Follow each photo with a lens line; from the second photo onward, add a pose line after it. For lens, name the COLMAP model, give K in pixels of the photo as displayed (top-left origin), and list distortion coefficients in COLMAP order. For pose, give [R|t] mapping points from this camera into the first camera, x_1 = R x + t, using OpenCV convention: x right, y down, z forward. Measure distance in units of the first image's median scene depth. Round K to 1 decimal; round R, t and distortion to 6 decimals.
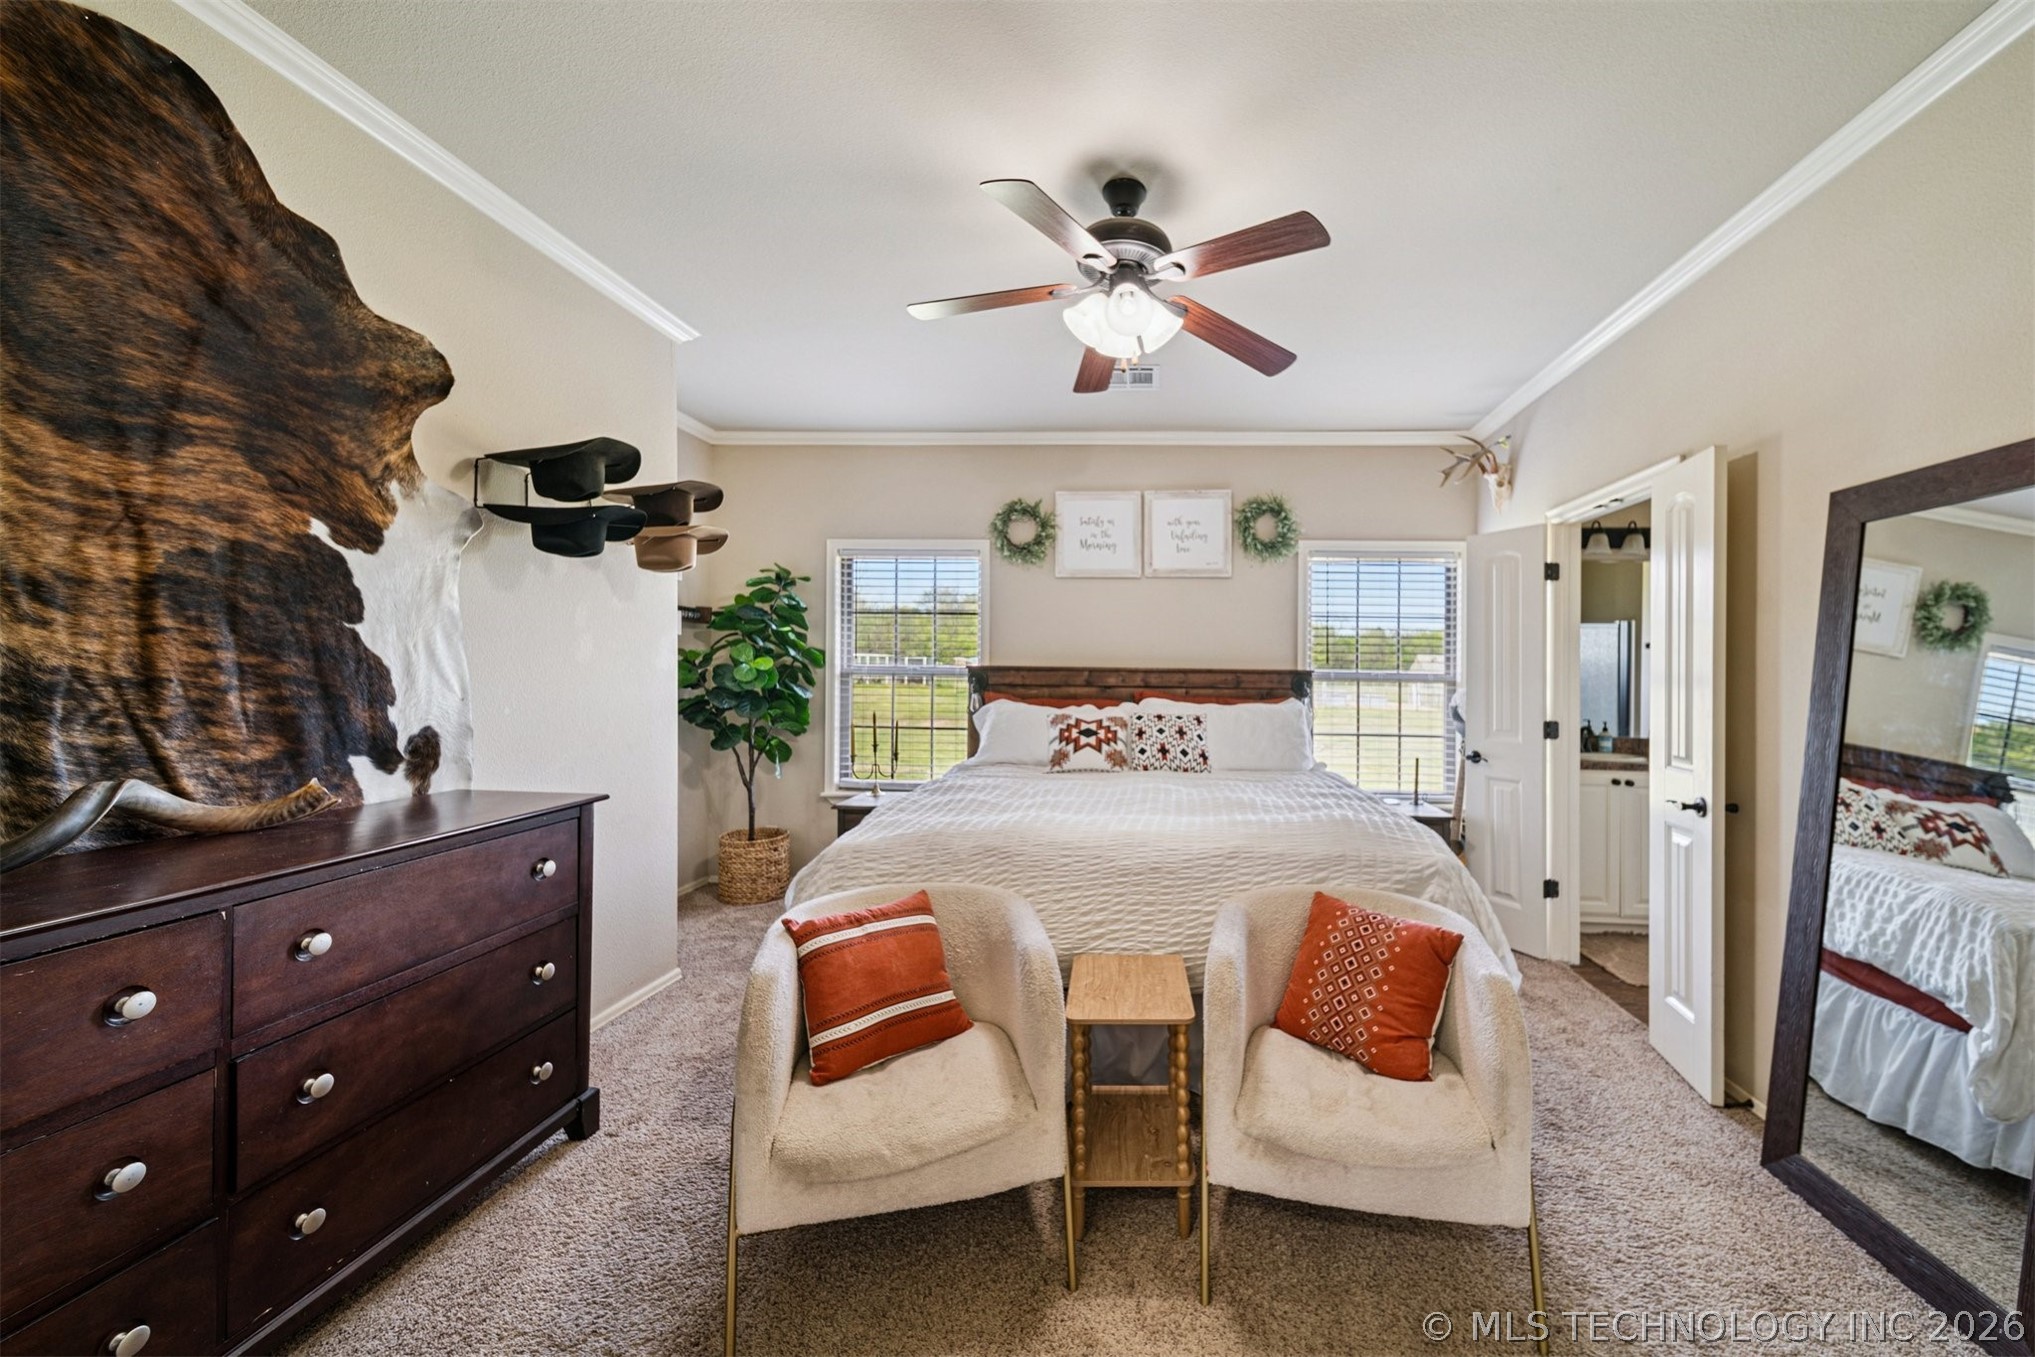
lens RADIAL K [[761.4, 0, 1115.6], [0, 761.4, 671.5], [0, 0, 1]] dist [0.018281, -0.006255]
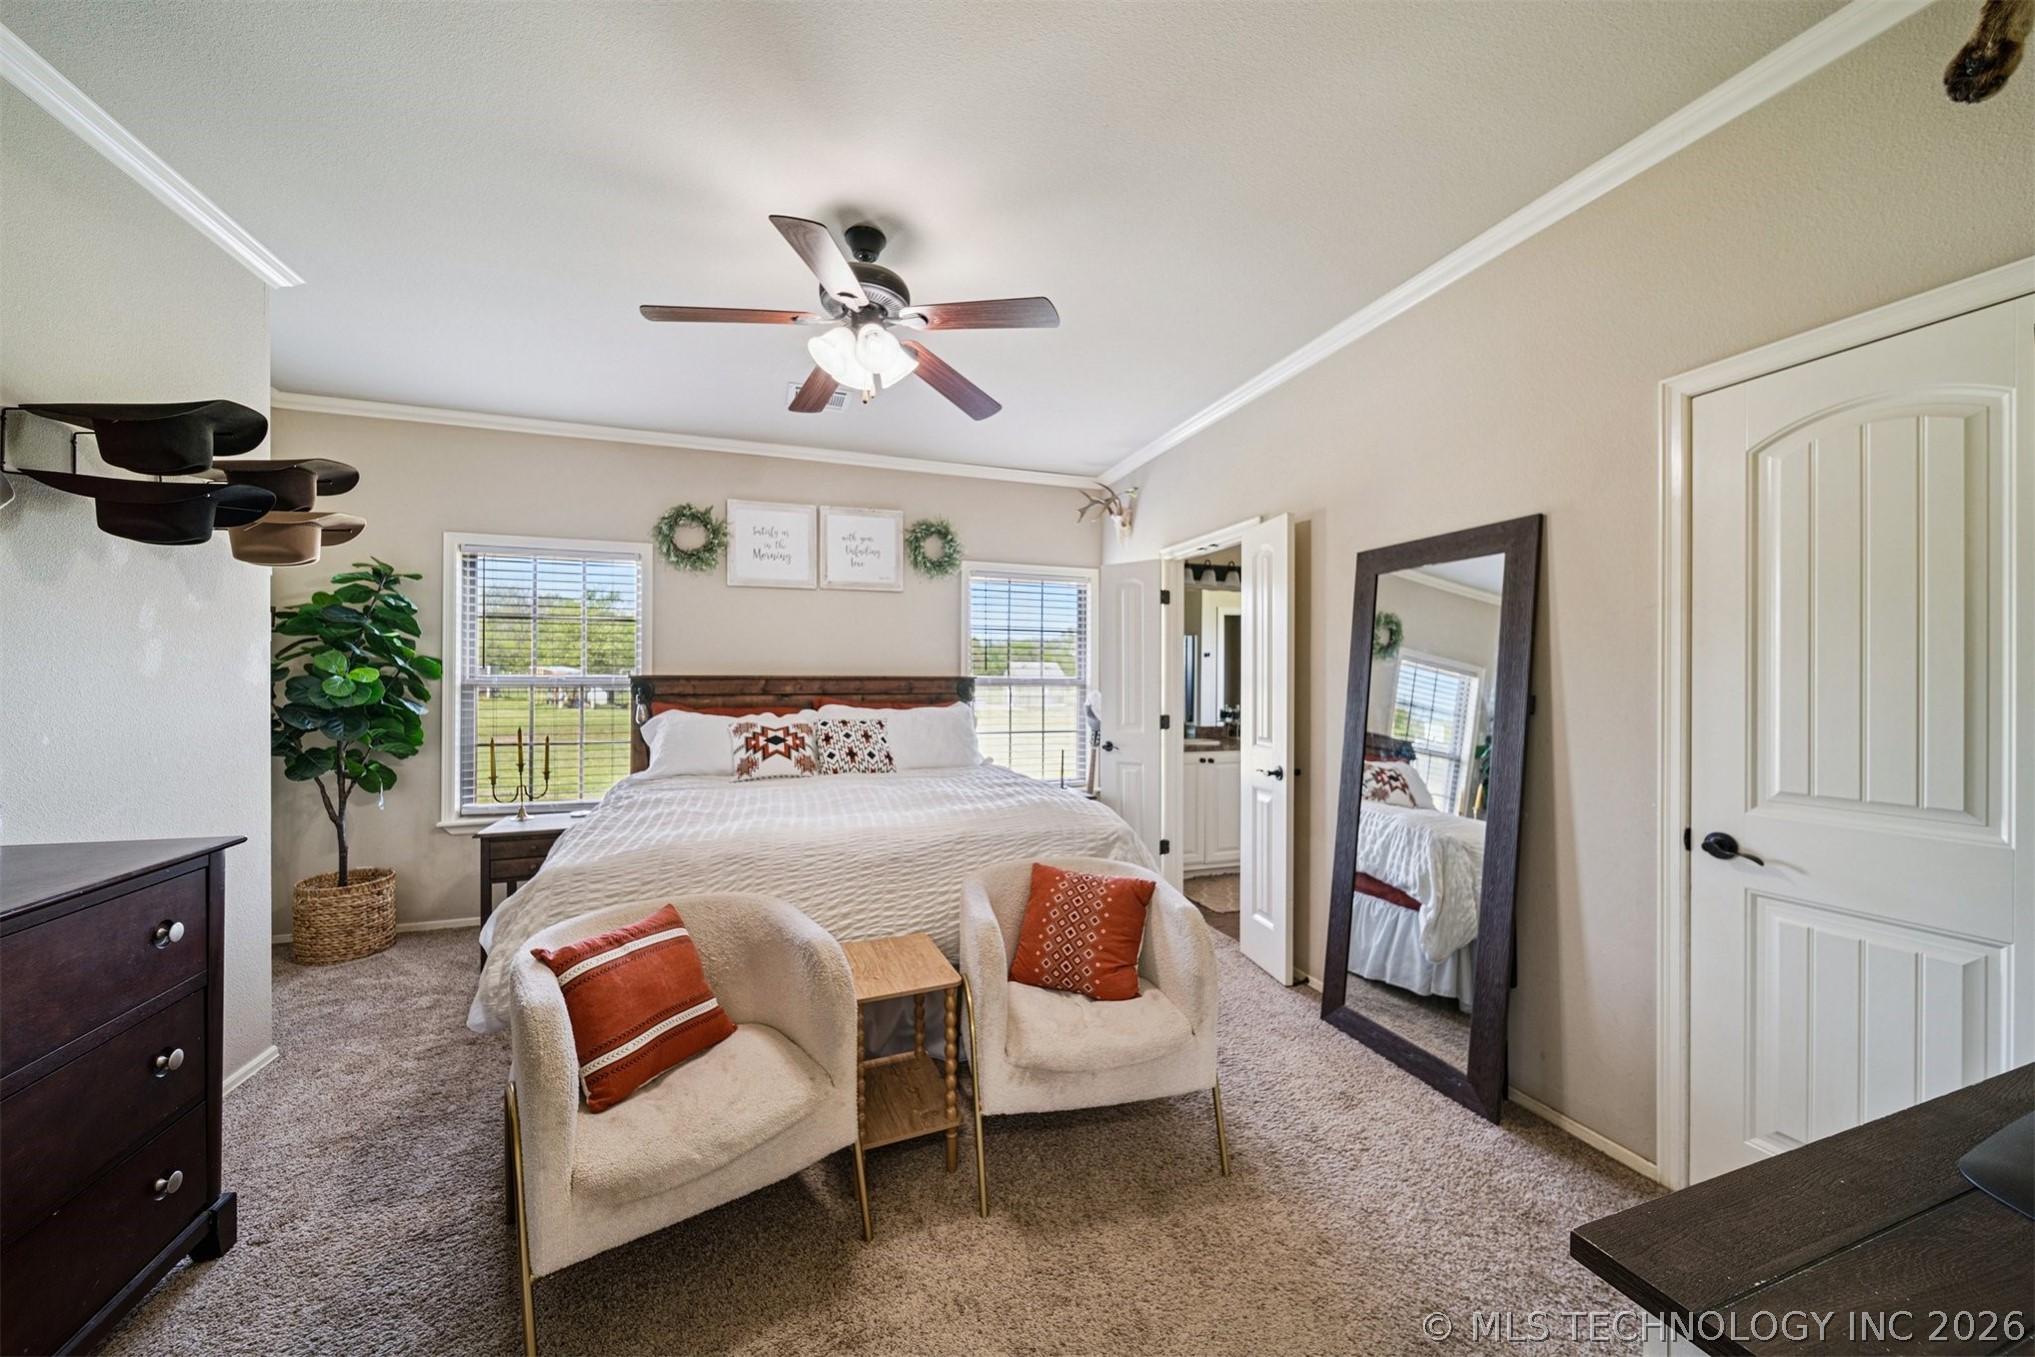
lens RADIAL K [[720.7, 0, 1023.4], [0, 720.7, 680.4], [0, 0, 1]] dist [0.002035, -0.001734]
pose [[0.925892, -0.011690, 0.377606, -0.156942], [0.010373, 0.999931, 0.005522, -0.002353], [-0.377645, -0.001196, 0.925950, -0.029249]]
